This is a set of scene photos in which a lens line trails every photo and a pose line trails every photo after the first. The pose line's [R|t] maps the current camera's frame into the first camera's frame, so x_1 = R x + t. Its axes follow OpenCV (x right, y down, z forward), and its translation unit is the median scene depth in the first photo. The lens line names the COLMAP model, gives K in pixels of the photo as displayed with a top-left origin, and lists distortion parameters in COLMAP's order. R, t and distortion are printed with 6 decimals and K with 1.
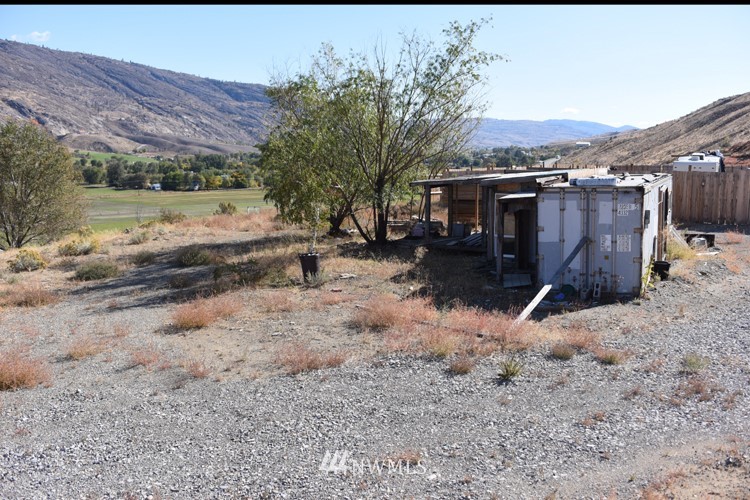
lens RADIAL K [[773.4, 0, 375.0], [0, 773.4, 250.0], [0, 0, 1]] dist [-0.135645, 0.120325]
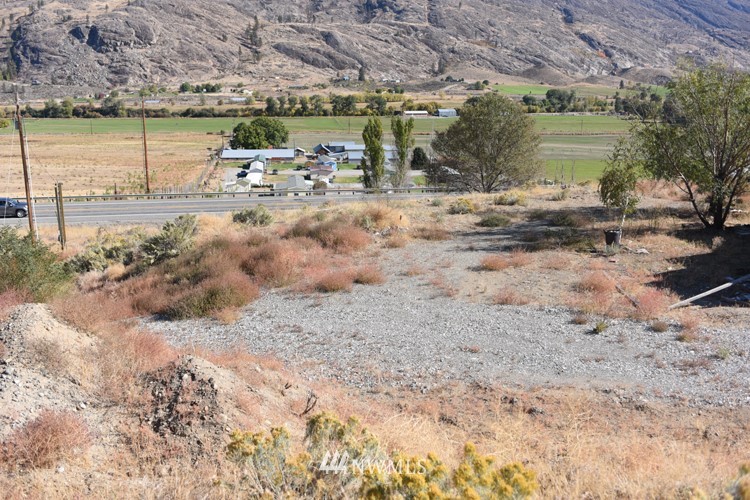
lens RADIAL K [[773.4, 0, 375.0], [0, 773.4, 250.0], [0, 0, 1]] dist [-0.135645, 0.120325]
pose [[0.757249, 0.152606, -0.635048, 0.400256], [-0.095215, 0.987726, 0.123820, -0.078032], [0.646149, -0.033297, 0.762485, -0.259036]]
